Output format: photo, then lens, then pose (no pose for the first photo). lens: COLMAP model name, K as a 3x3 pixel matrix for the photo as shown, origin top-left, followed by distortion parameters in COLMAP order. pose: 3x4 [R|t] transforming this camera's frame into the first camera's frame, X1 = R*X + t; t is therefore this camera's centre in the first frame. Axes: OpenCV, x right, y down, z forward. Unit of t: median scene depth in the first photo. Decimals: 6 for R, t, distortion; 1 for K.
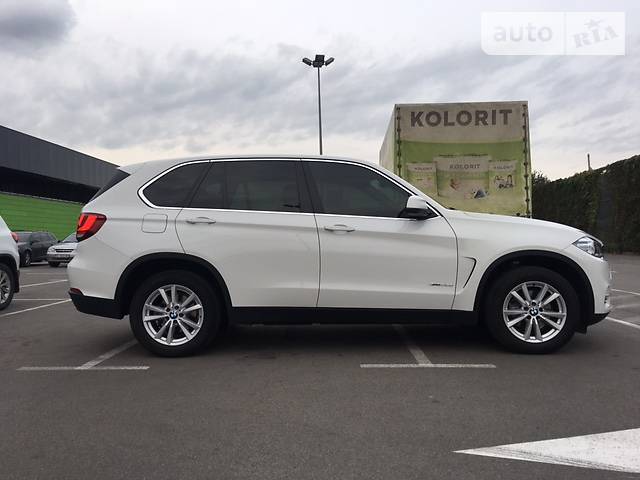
lens RADIAL K [[534.0, 0, 307.8], [0, 534.0, 239.9], [0, 0, 1]] dist [0.045593, 0.000551]
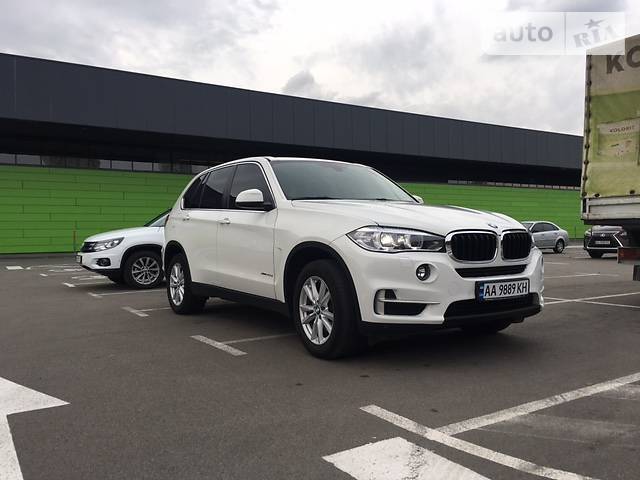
lens RADIAL K [[549.3, 0, 298.1], [0, 549.3, 239.0], [0, 0, 1]] dist [-0.004965, -0.068416]
pose [[0.547381, 0.005946, -0.836862, 0.590127], [0.008942, 0.999876, 0.012952, 0.001067], [0.836835, -0.014573, 0.547261, 0.236149]]
